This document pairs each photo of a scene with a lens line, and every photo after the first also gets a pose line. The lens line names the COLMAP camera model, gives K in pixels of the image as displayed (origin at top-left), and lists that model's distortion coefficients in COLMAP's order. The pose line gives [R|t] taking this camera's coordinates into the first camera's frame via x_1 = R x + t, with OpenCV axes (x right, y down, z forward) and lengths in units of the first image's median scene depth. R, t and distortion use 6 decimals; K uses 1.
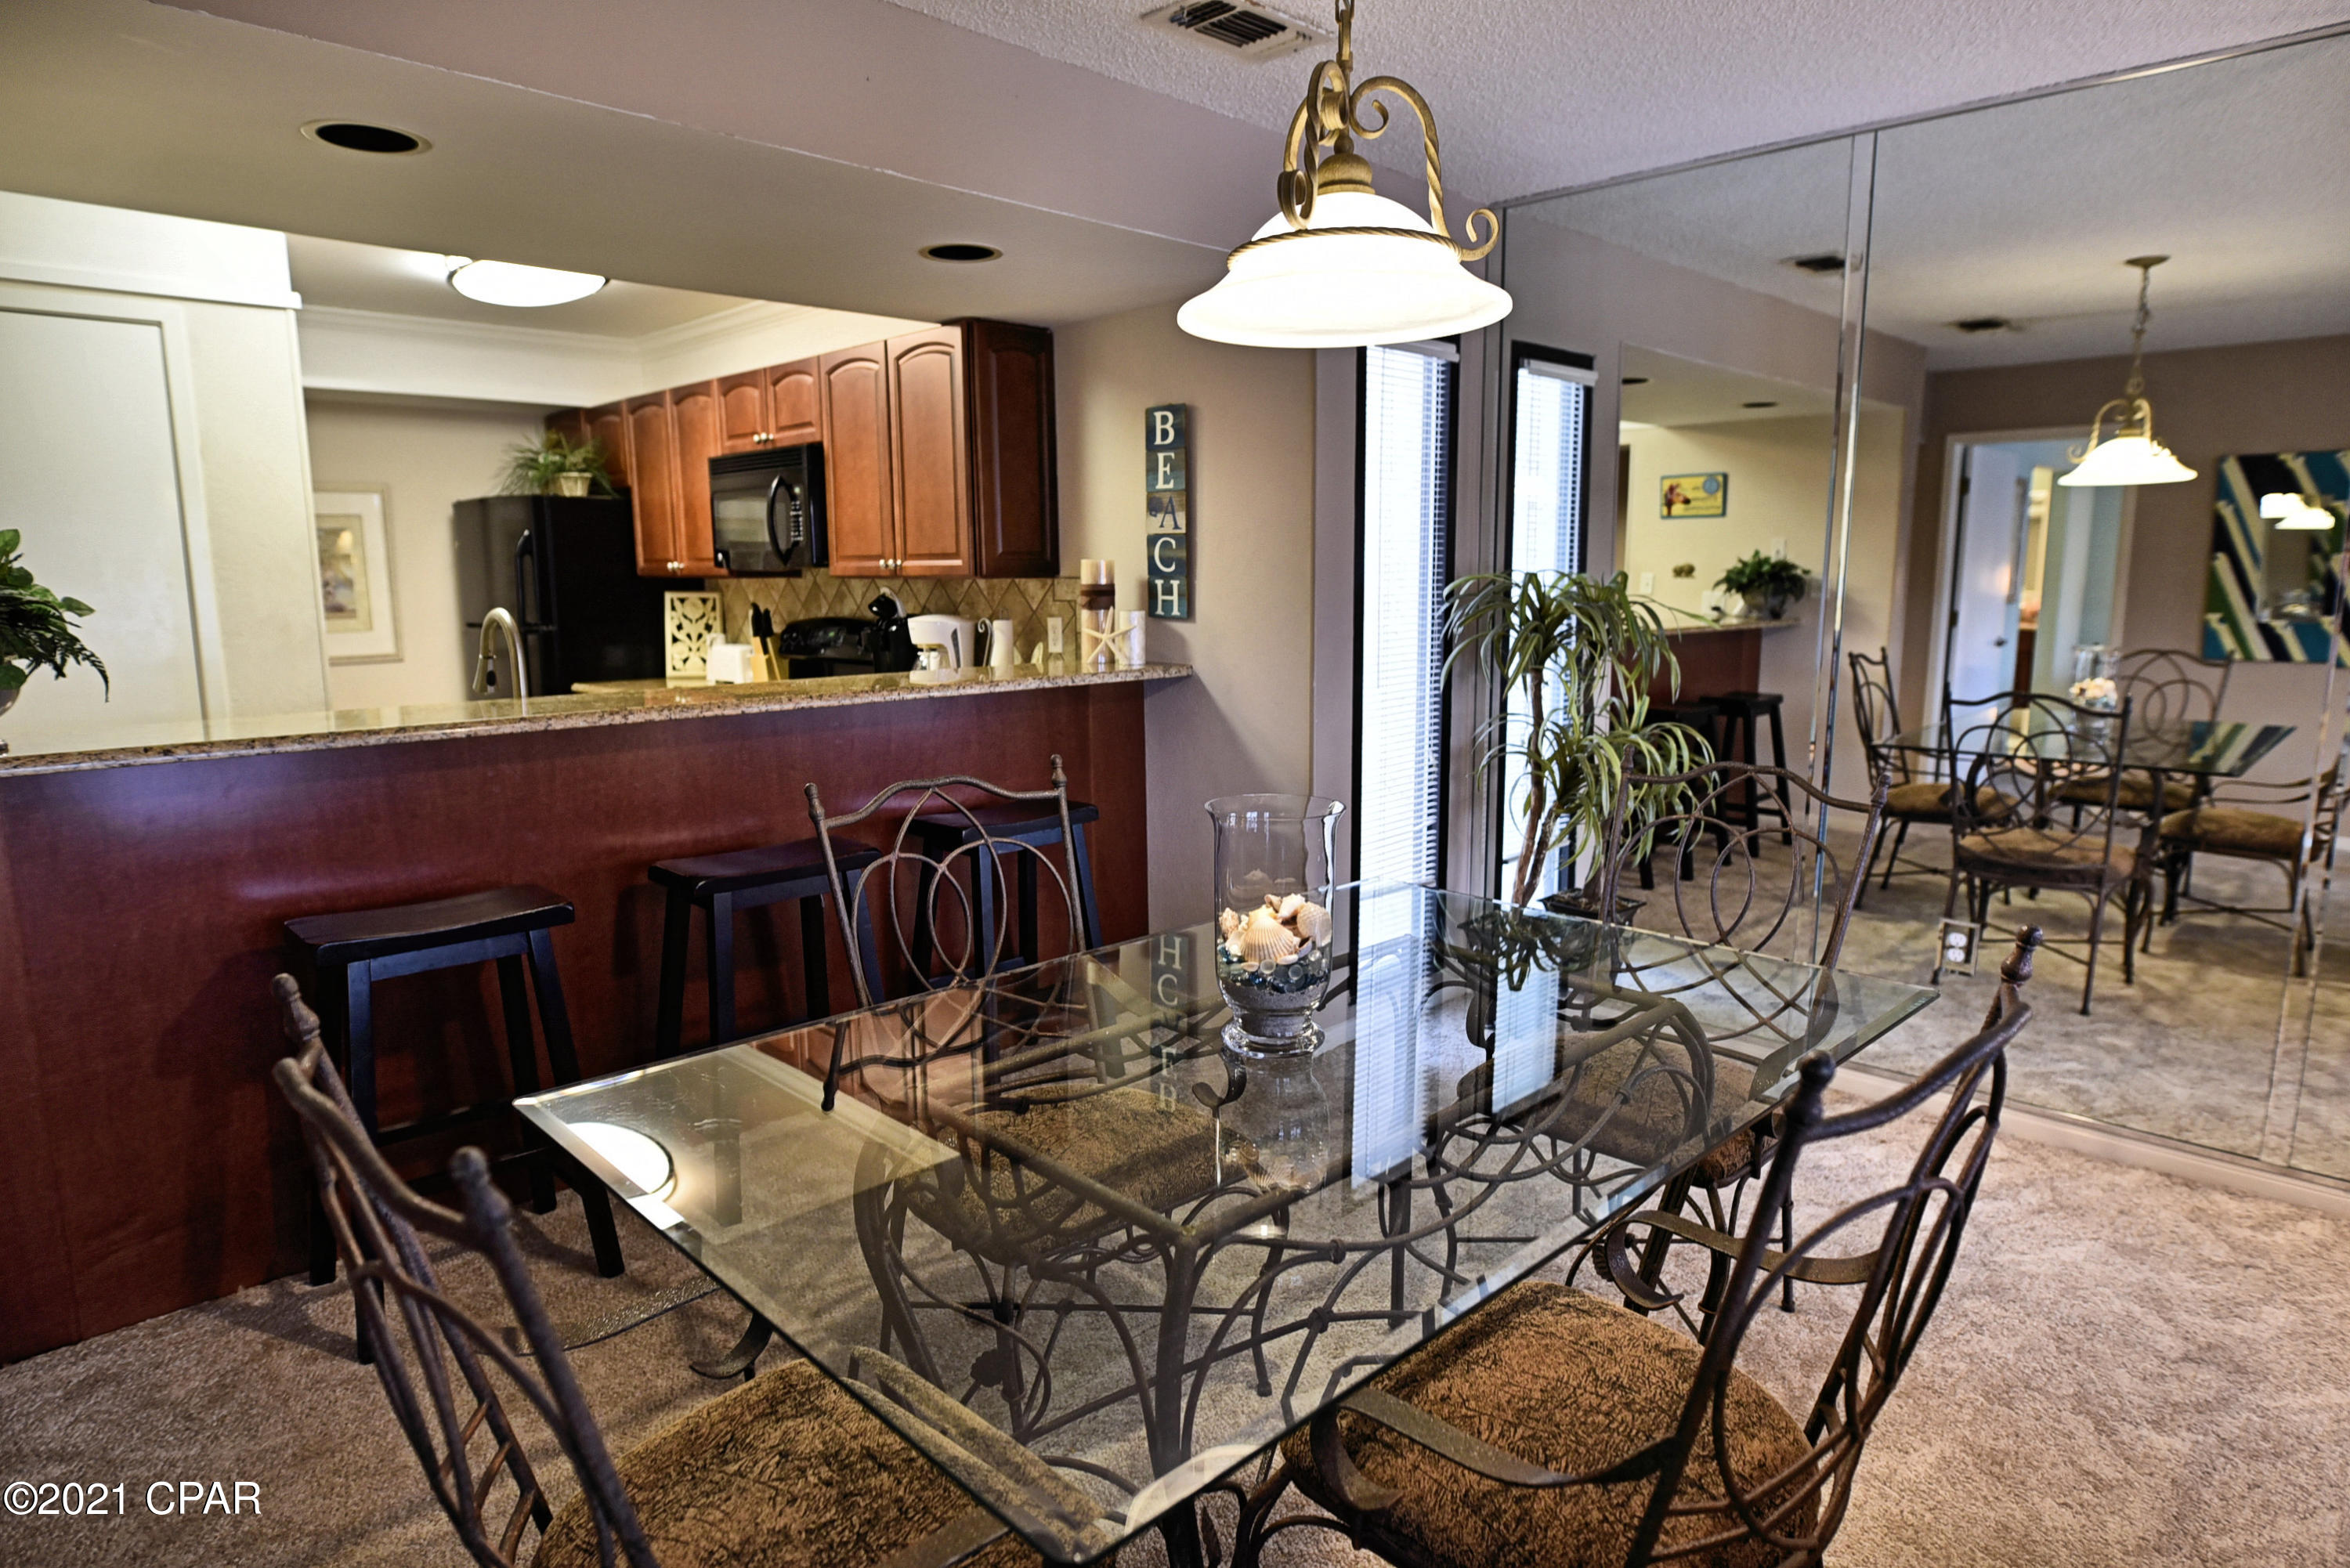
lens RADIAL K [[1359.4, 0, 1182.1], [0, 1359.4, 783.3], [0, 0, 1]] dist [-0.021505, 0.001038]
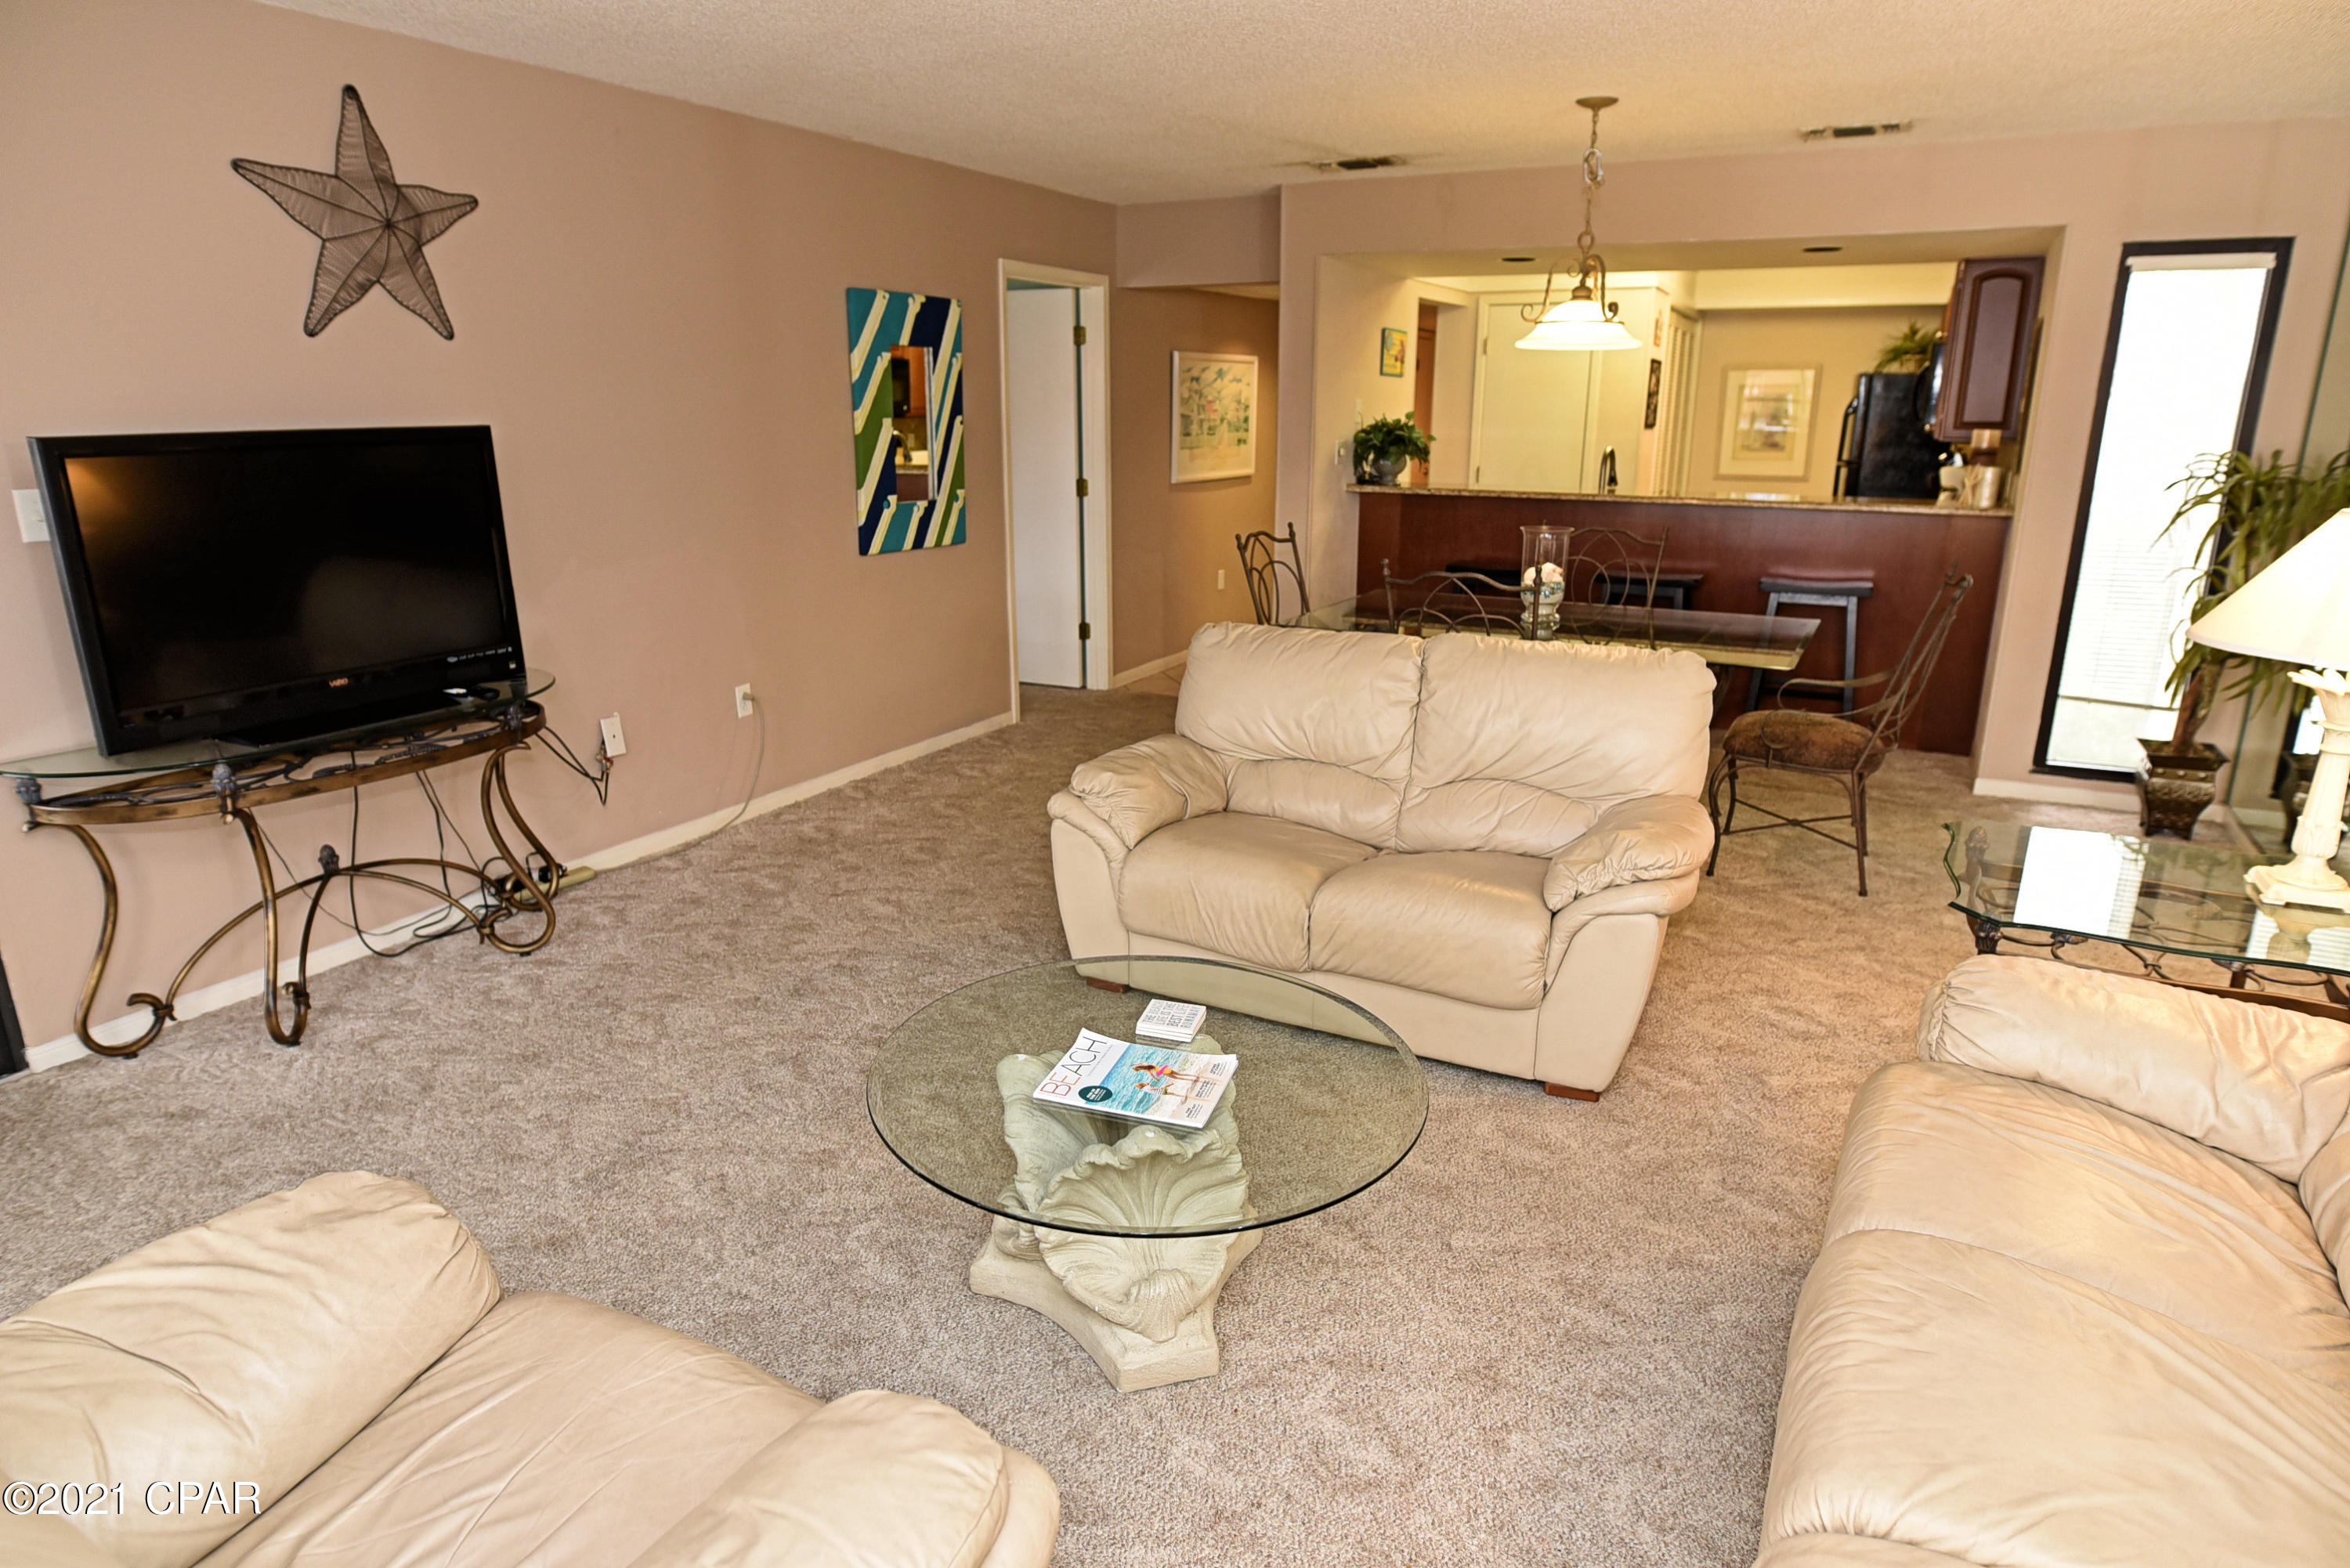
lens RADIAL K [[1359.4, 0, 1179.4], [0, 1359.4, 795.4], [0, 0, 1]] dist [-0.021505, 0.001038]
pose [[0.303650, 0.271876, -0.913171, 0.977618], [-0.156124, 0.959667, 0.233805, 0.005015], [0.939906, 0.071573, 0.333849, -0.221290]]
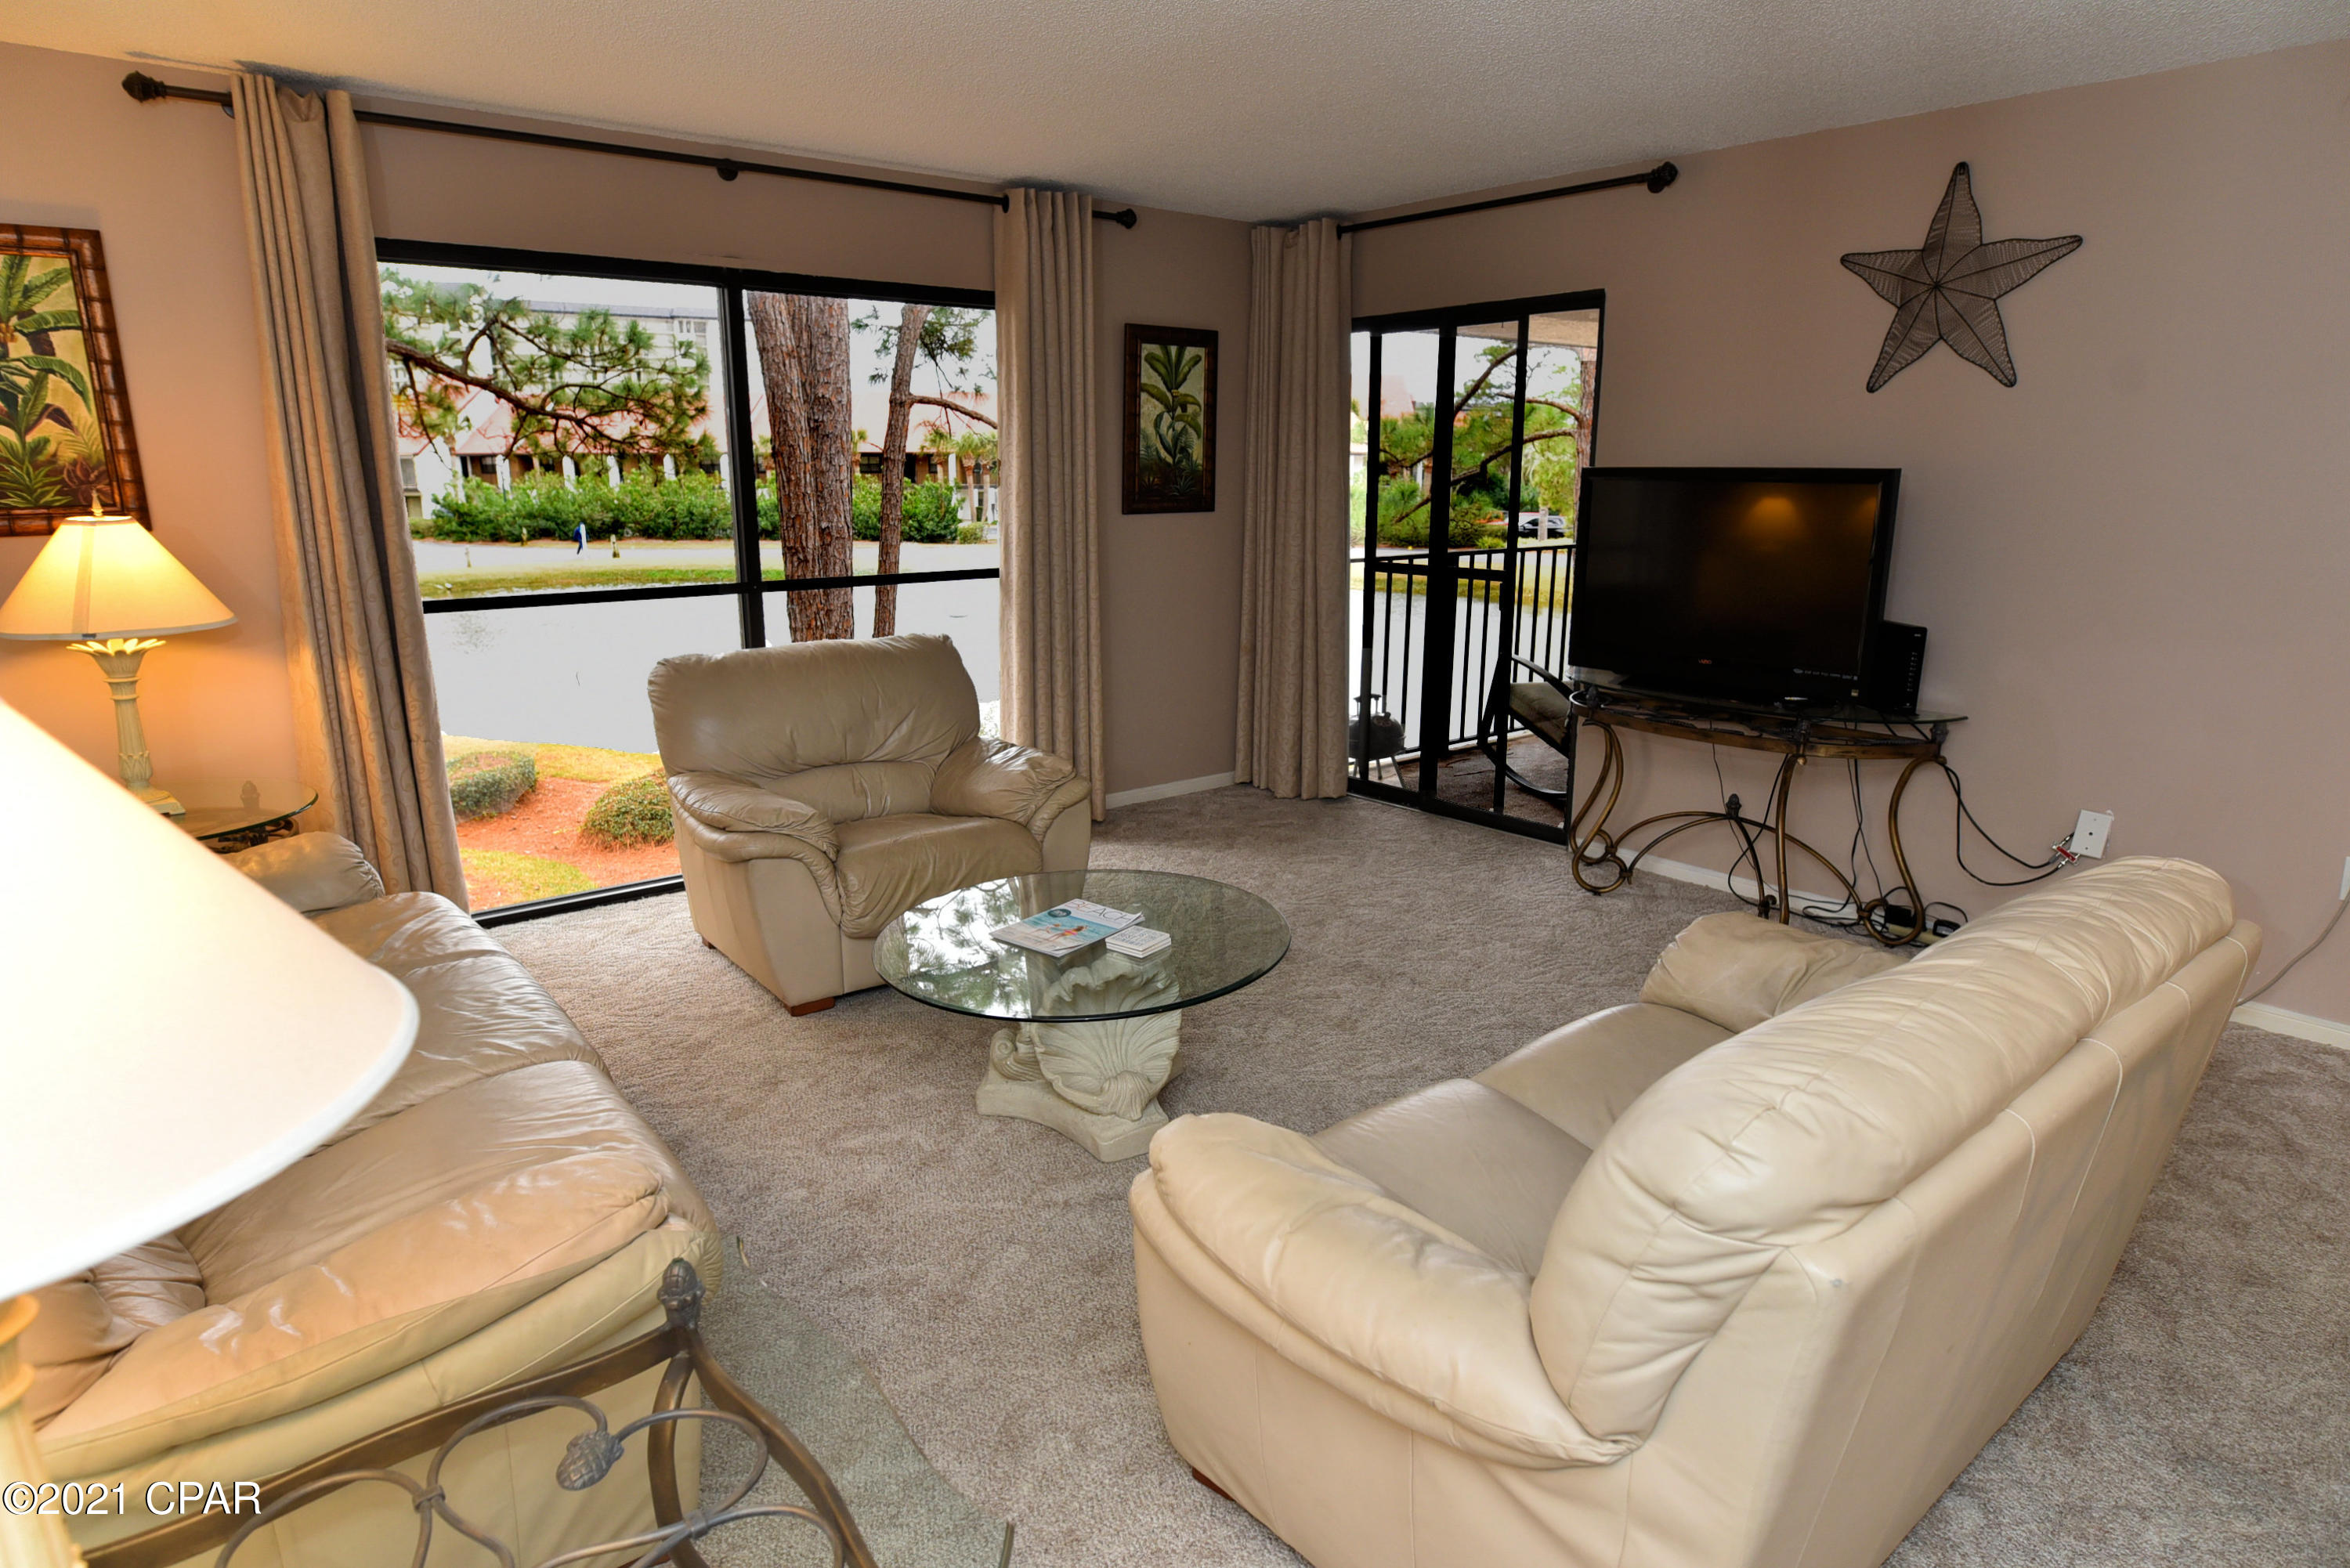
lens RADIAL K [[1359.4, 0, 1176.6], [0, 1359.4, 797.7], [0, 0, 1]] dist [-0.021505, 0.001038]
pose [[-0.996465, -0.017691, 0.082121, 0.433686], [0.016499, 0.917315, 0.397819, -0.109759], [-0.082368, 0.397768, -0.913781, 0.539189]]
